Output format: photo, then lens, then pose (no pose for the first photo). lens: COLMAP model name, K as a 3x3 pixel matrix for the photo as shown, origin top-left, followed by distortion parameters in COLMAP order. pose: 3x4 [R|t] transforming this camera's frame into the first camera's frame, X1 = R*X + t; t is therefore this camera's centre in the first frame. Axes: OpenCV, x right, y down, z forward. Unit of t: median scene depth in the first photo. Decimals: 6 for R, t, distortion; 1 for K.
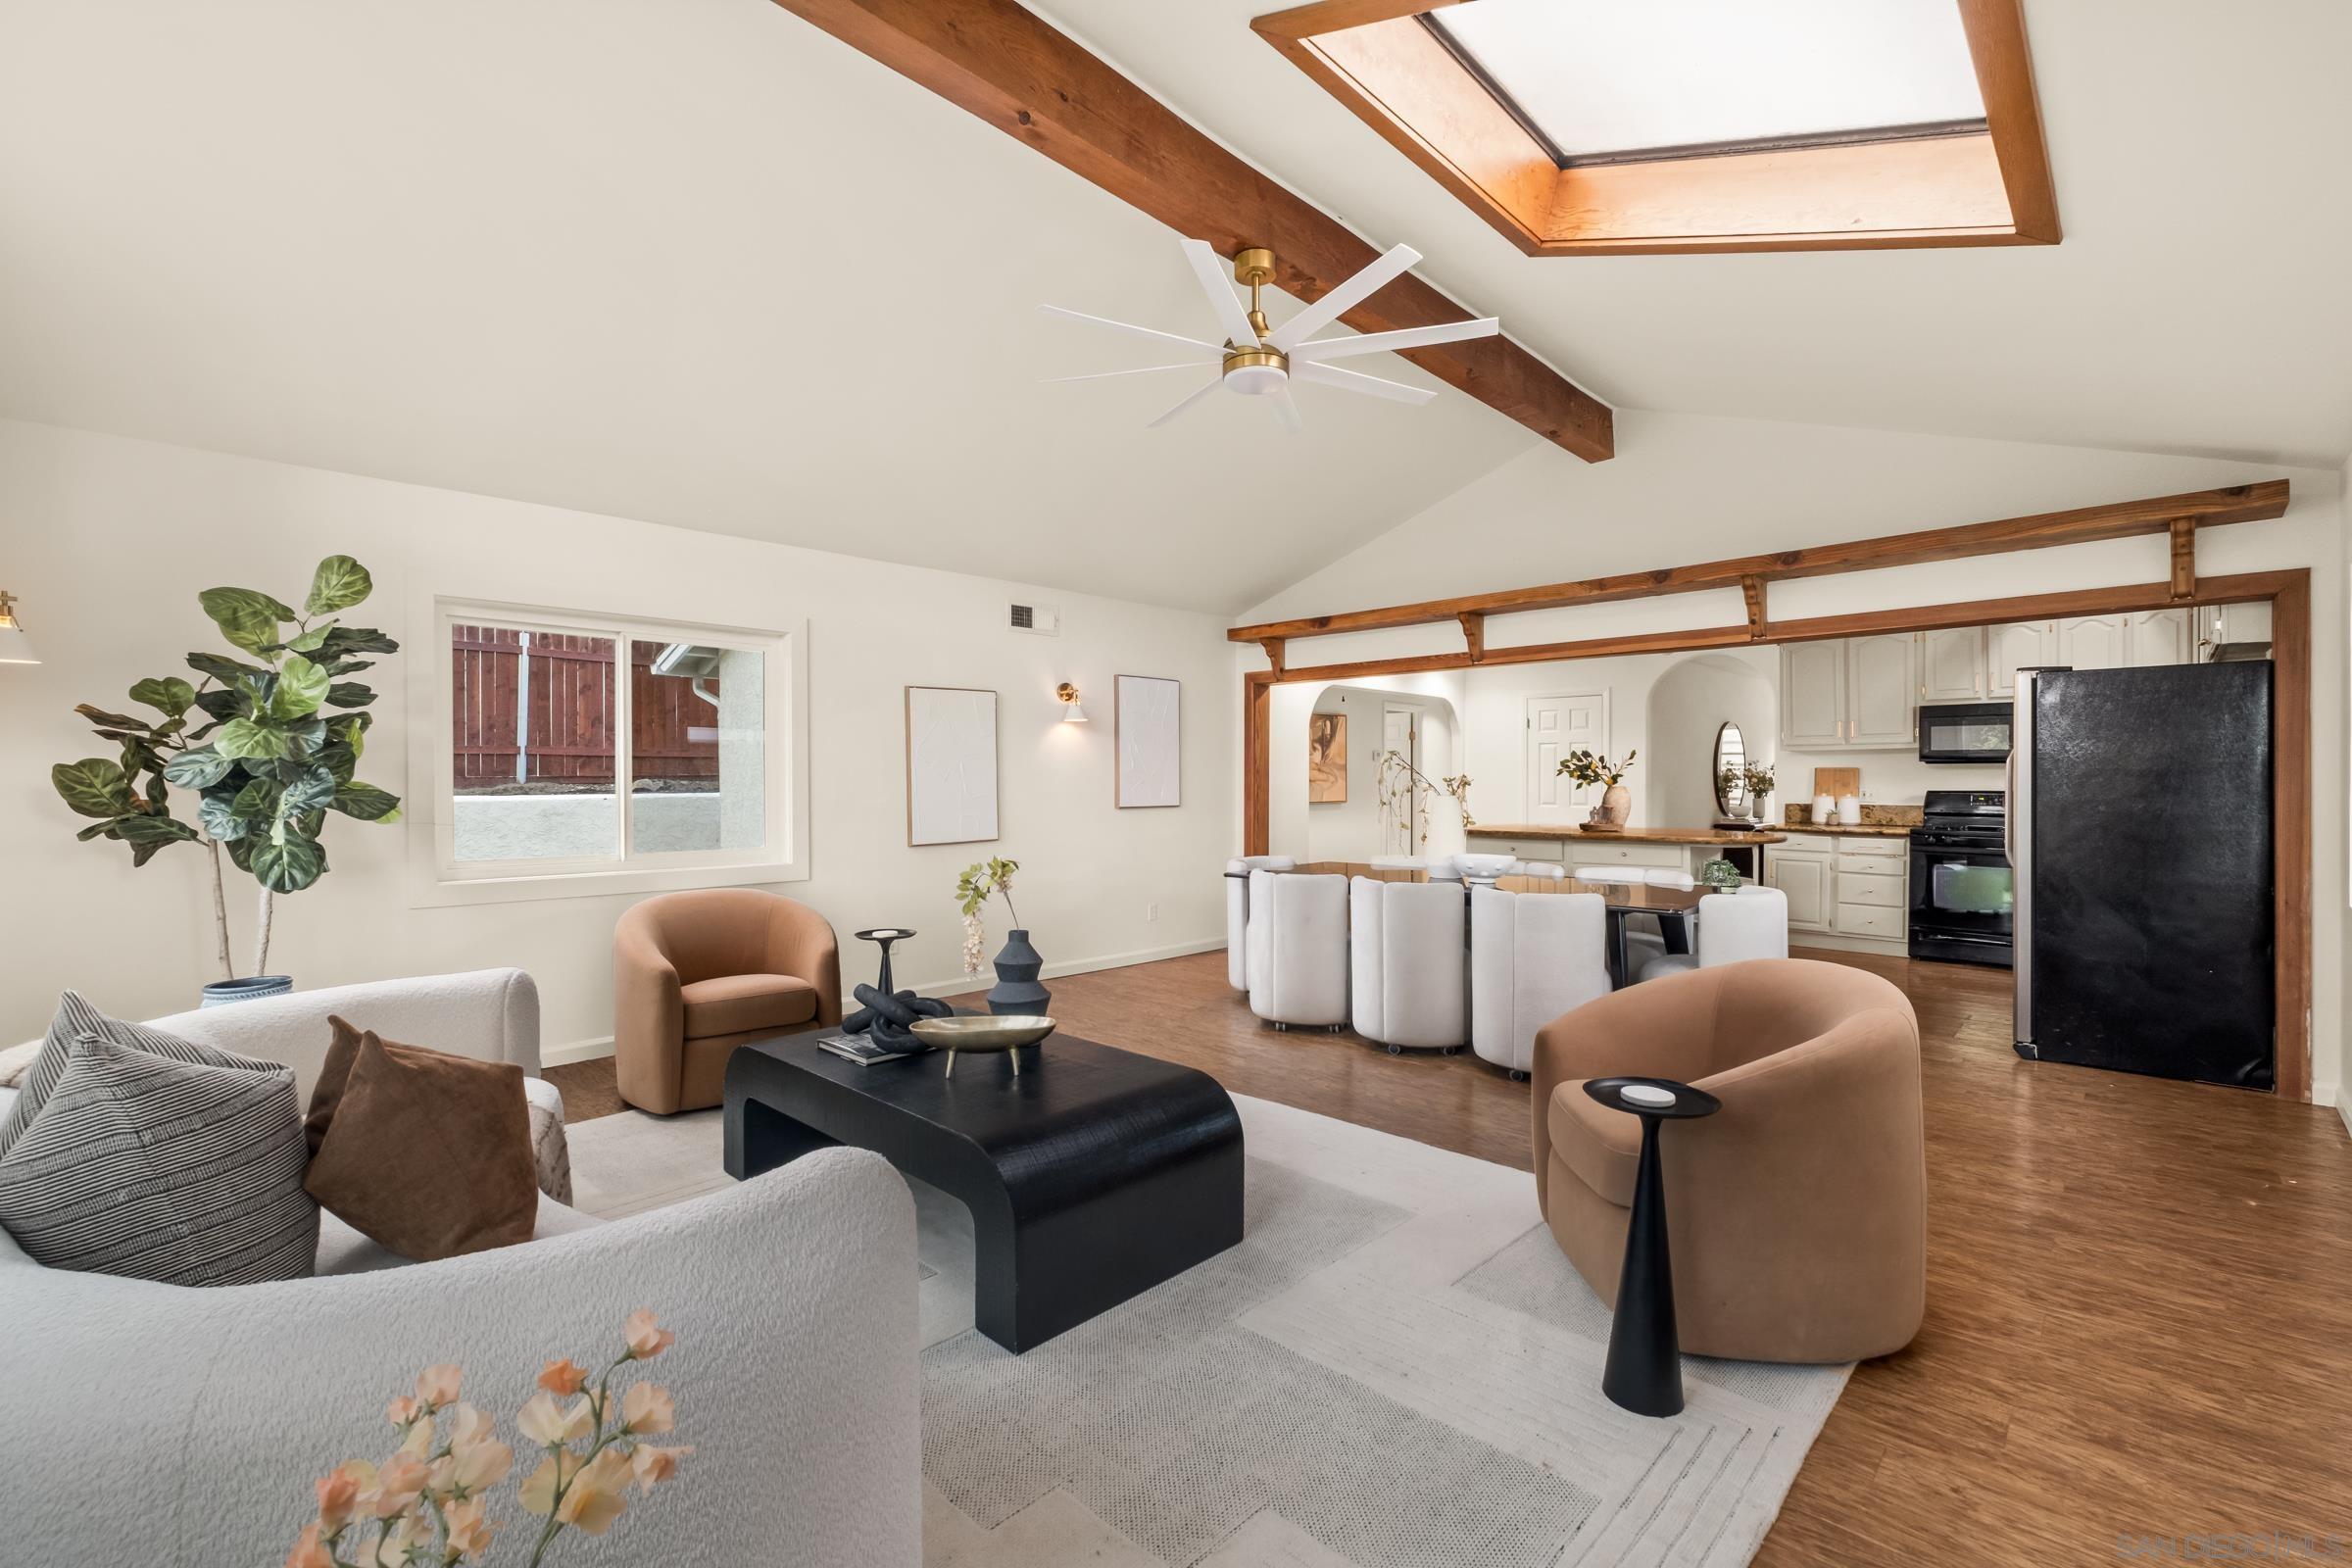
lens RADIAL K [[1028.3, 0, 1190.4], [0, 1028.3, 782.2], [0, 0, 1]] dist [0.000786, -0.001947]
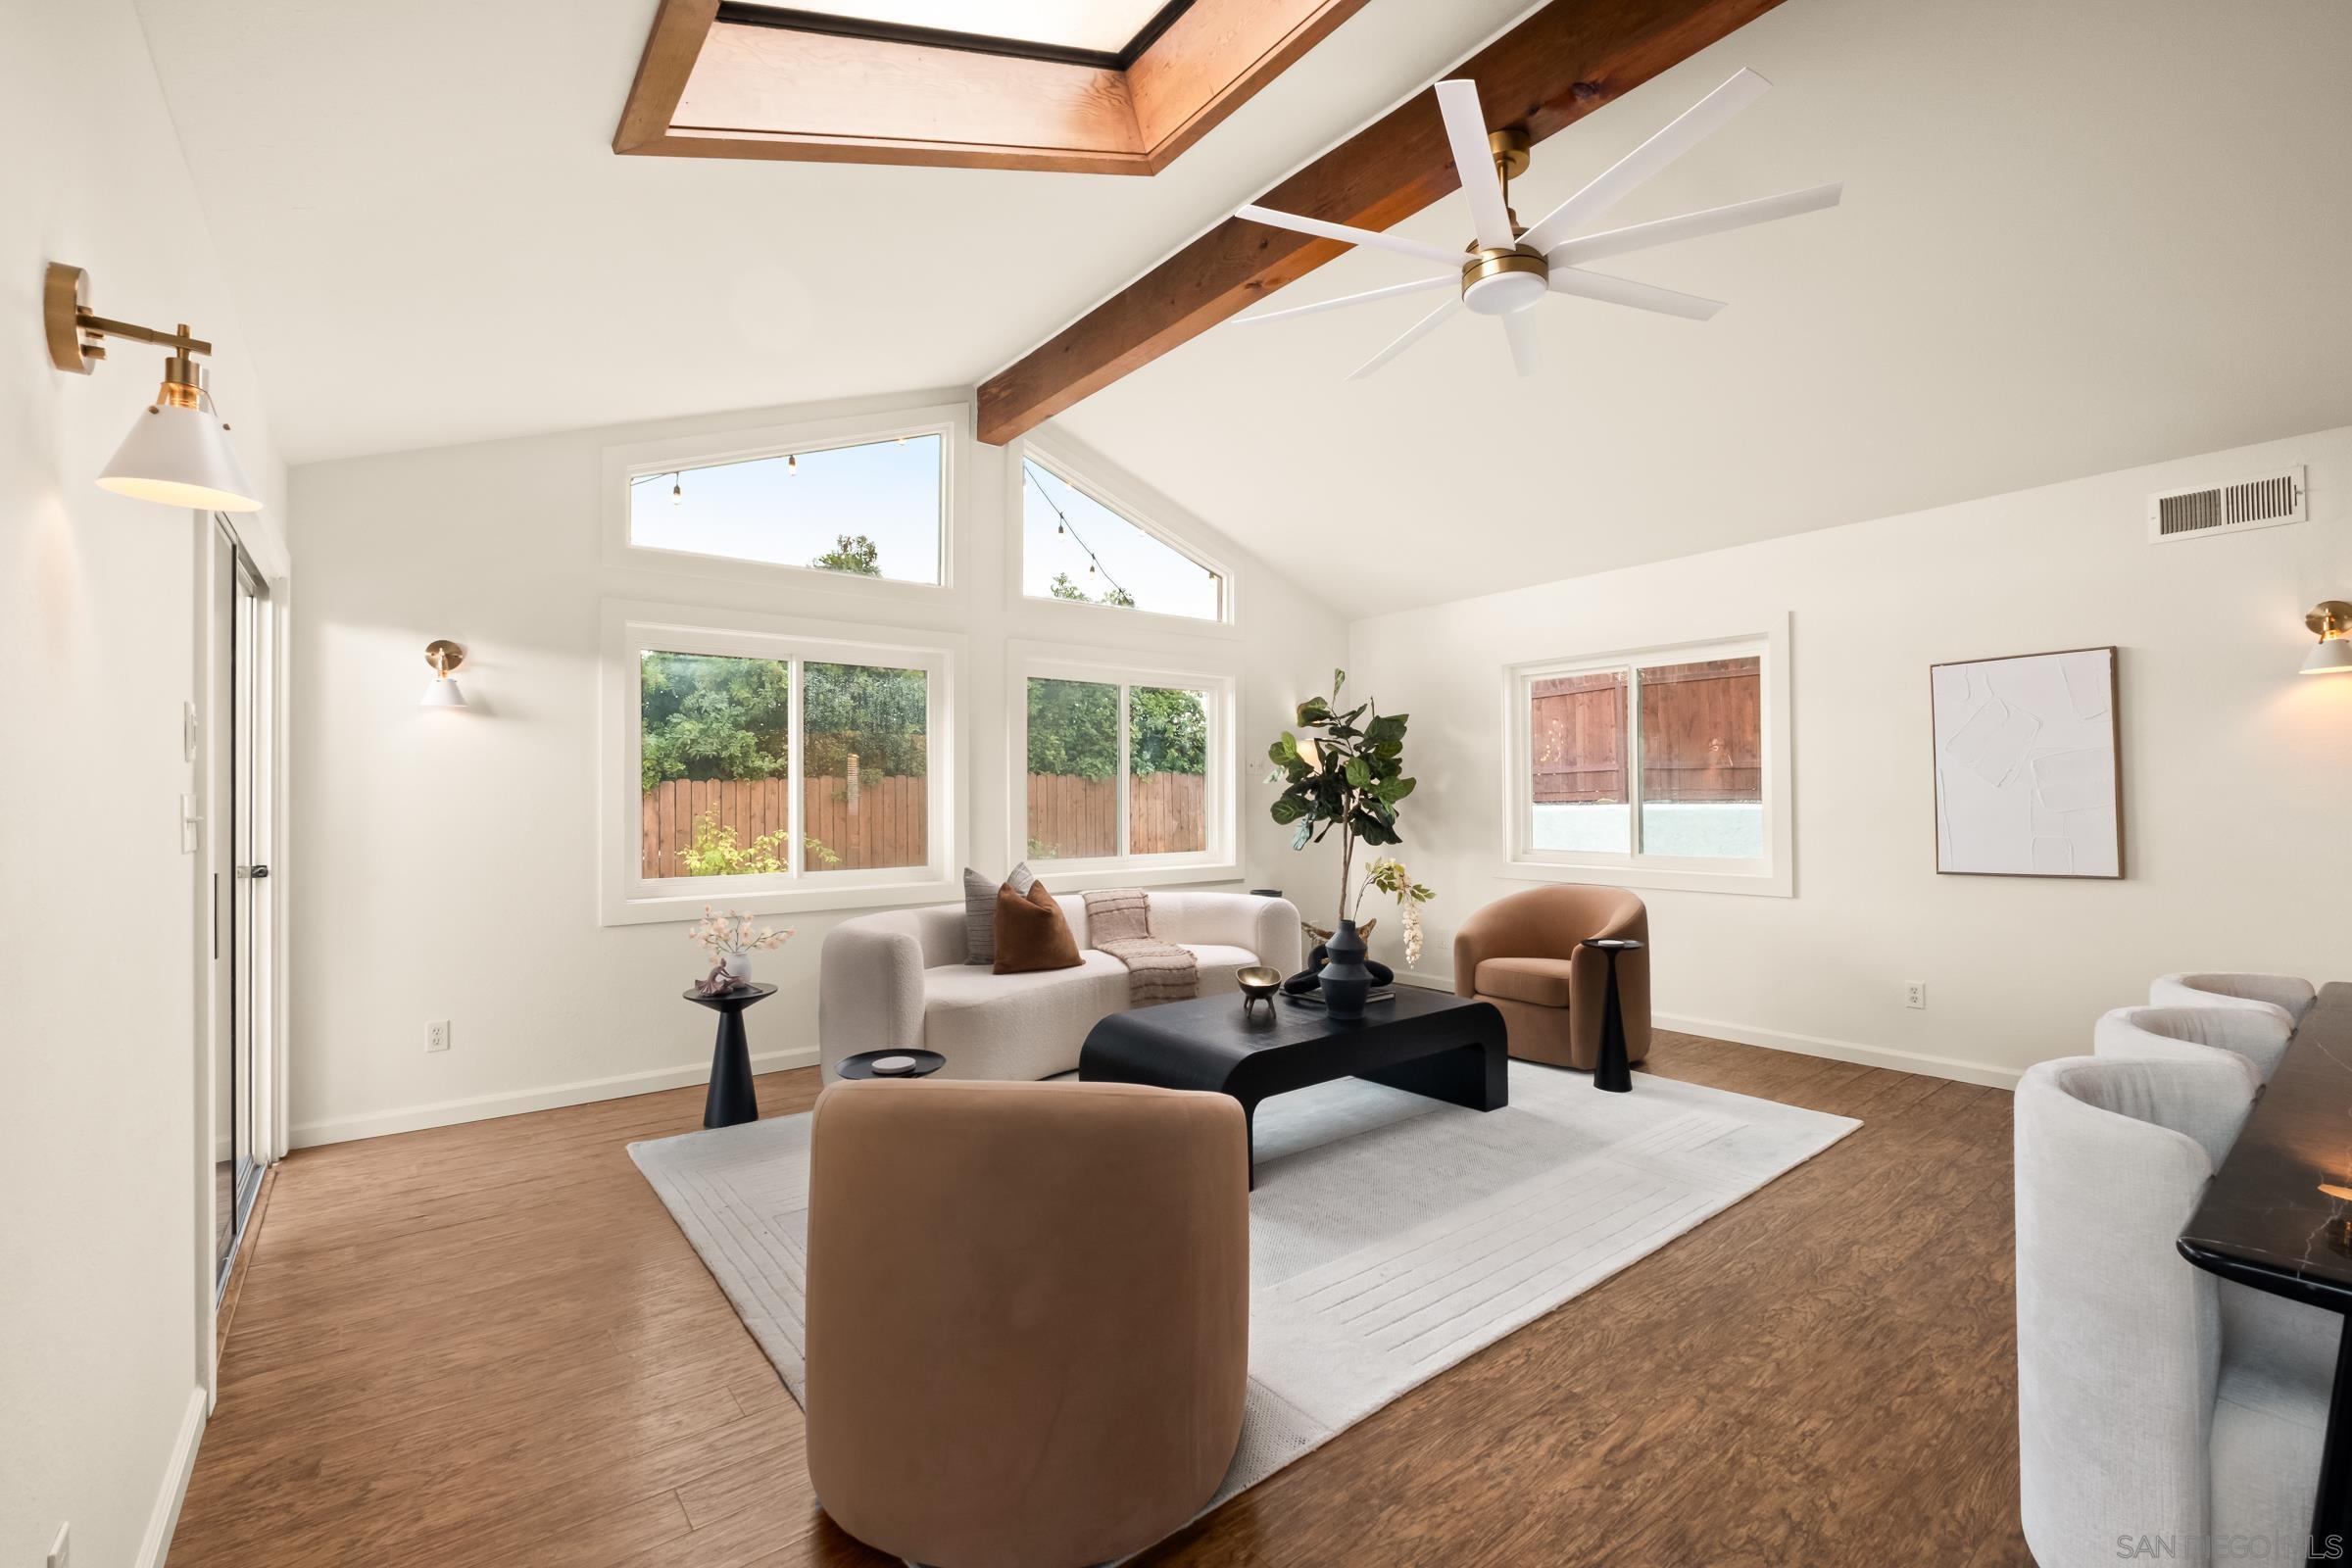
lens RADIAL K [[1028.3, 0, 1162.3], [0, 1028.3, 780.7], [0, 0, 1]] dist [0.000786, -0.001947]
pose [[-0.181955, -0.017658, -0.983148, 0.417811], [0.008306, 0.999775, -0.019494, 0.003353], [0.983272, -0.011713, -0.181767, 0.409934]]
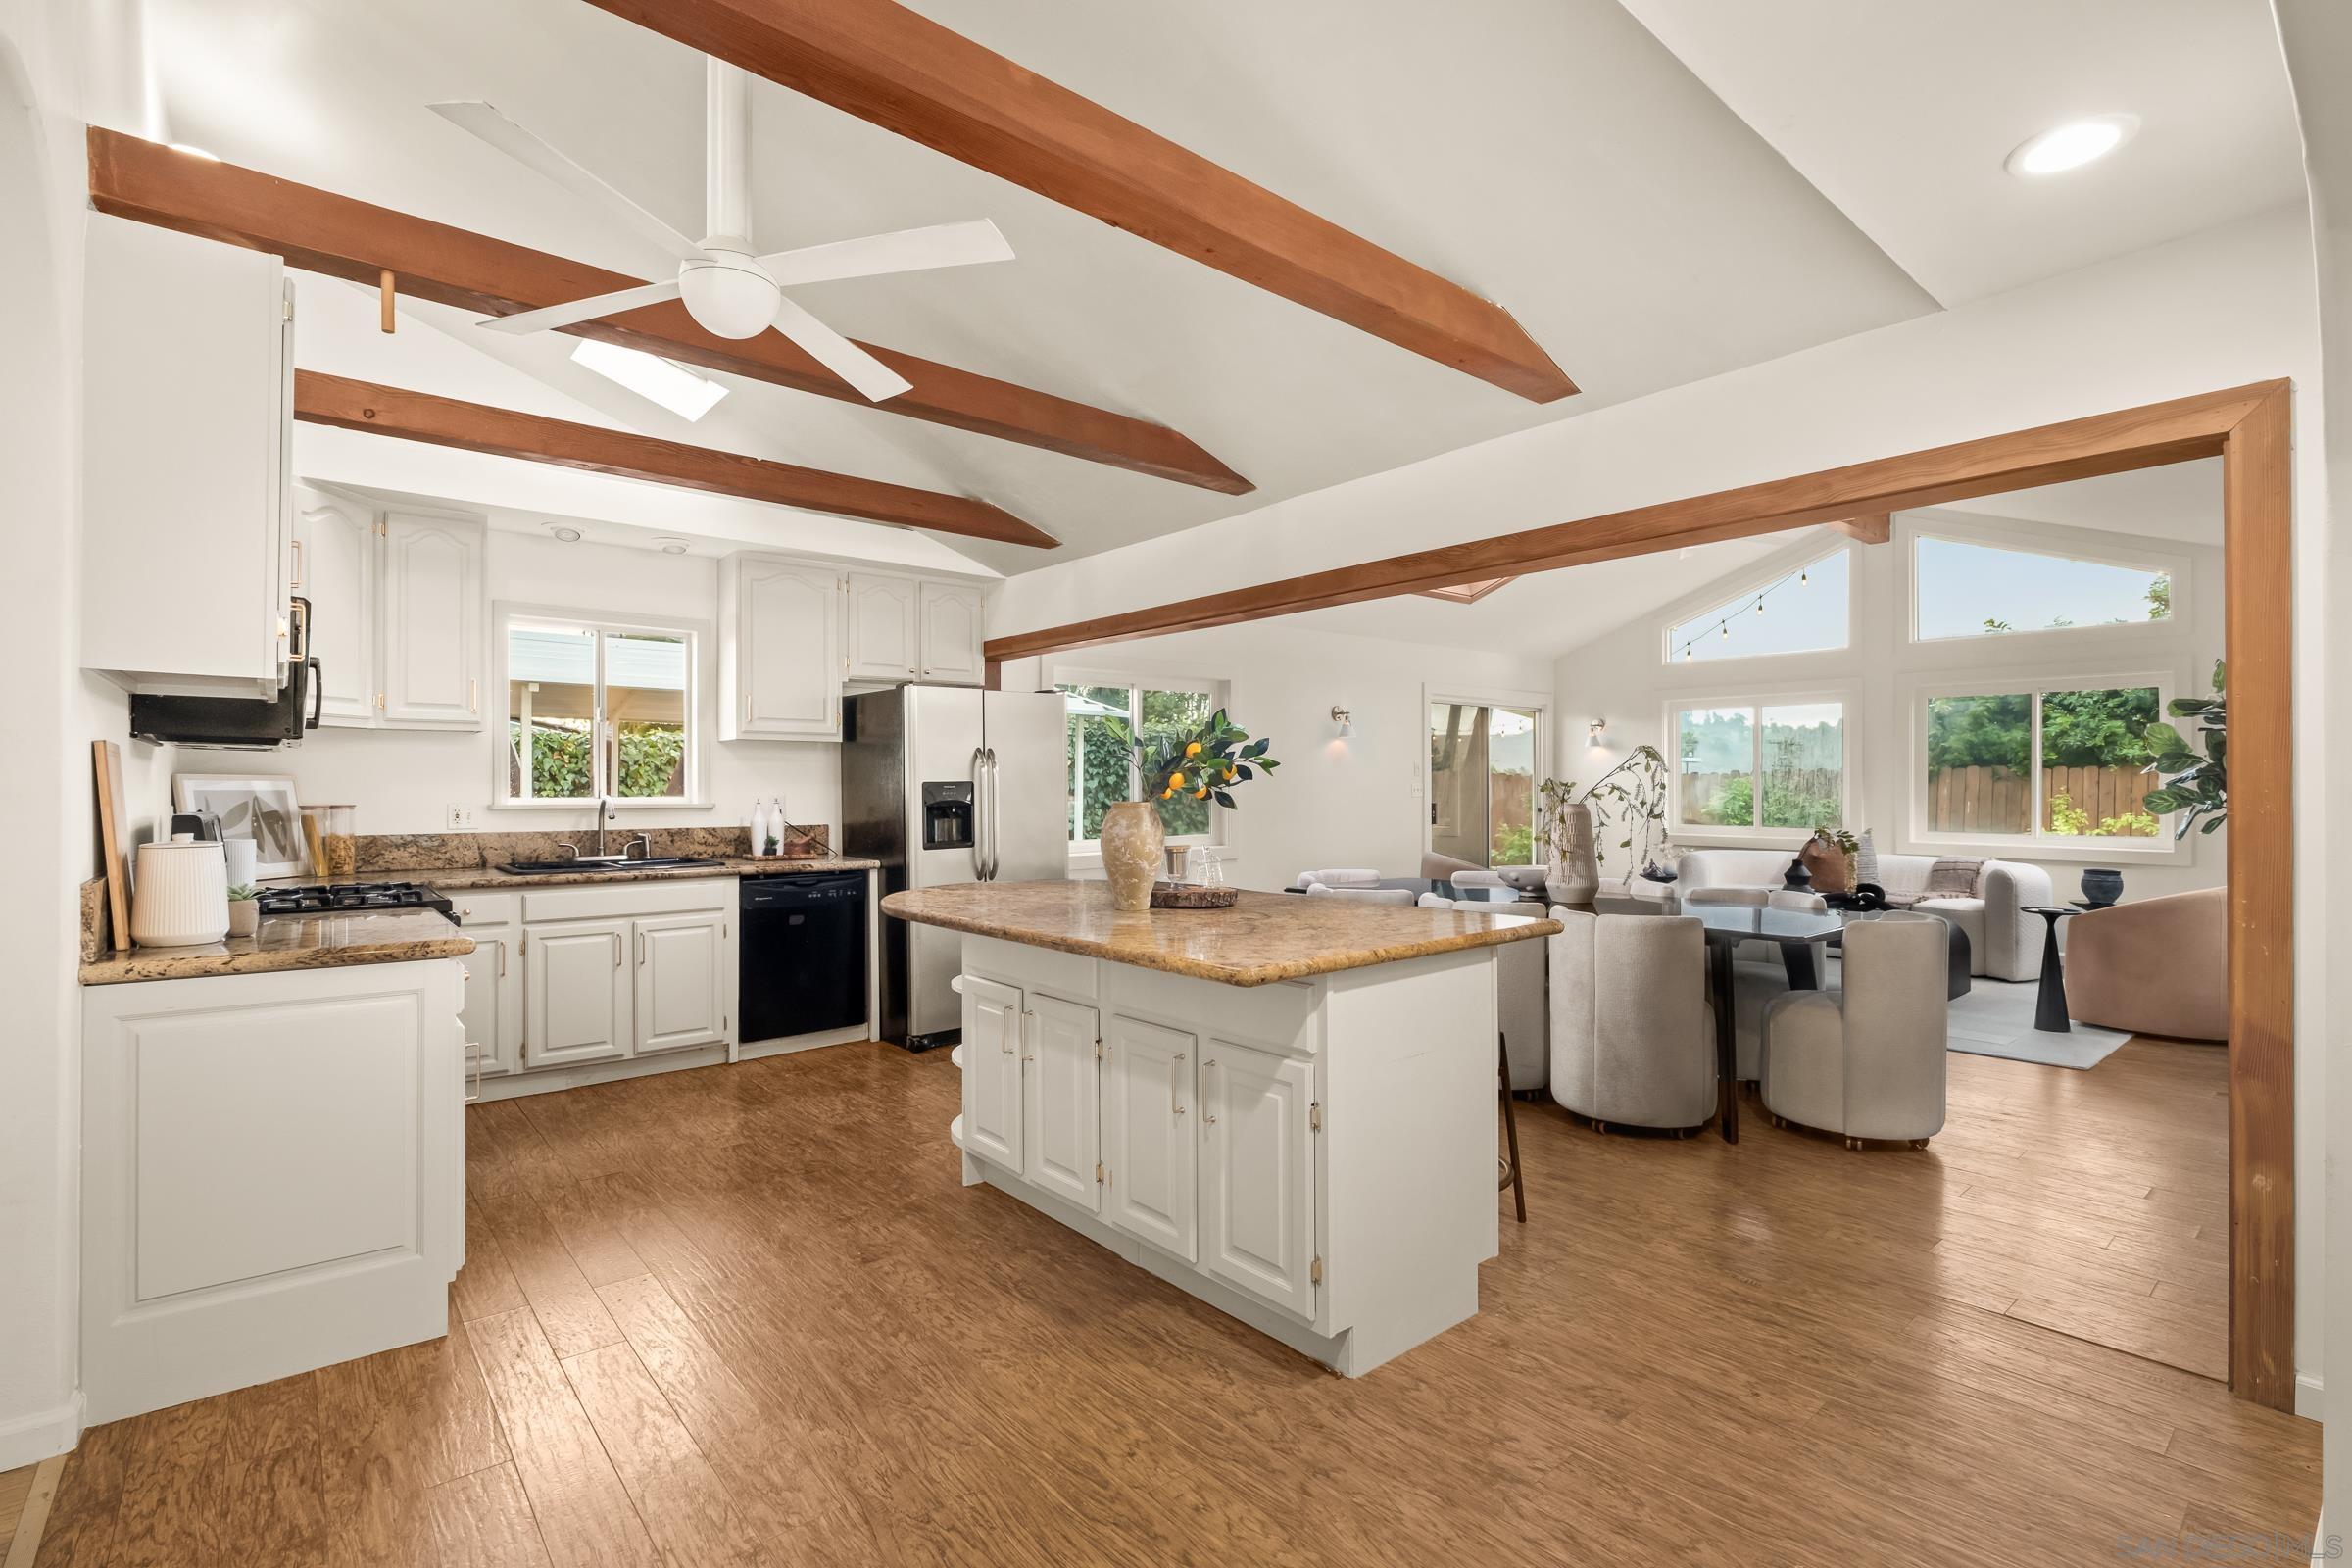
lens RADIAL K [[1080.5, 0, 1181.3], [0, 1080.5, 784.5], [0, 0, 1]] dist [-0.012175, 0.000328]
pose [[-0.992675, -0.000127, 0.120813, 0.312905], [-0.000235, 1.000000, -0.000879, -0.002485], [-0.120813, -0.000901, -0.992675, 1.298048]]
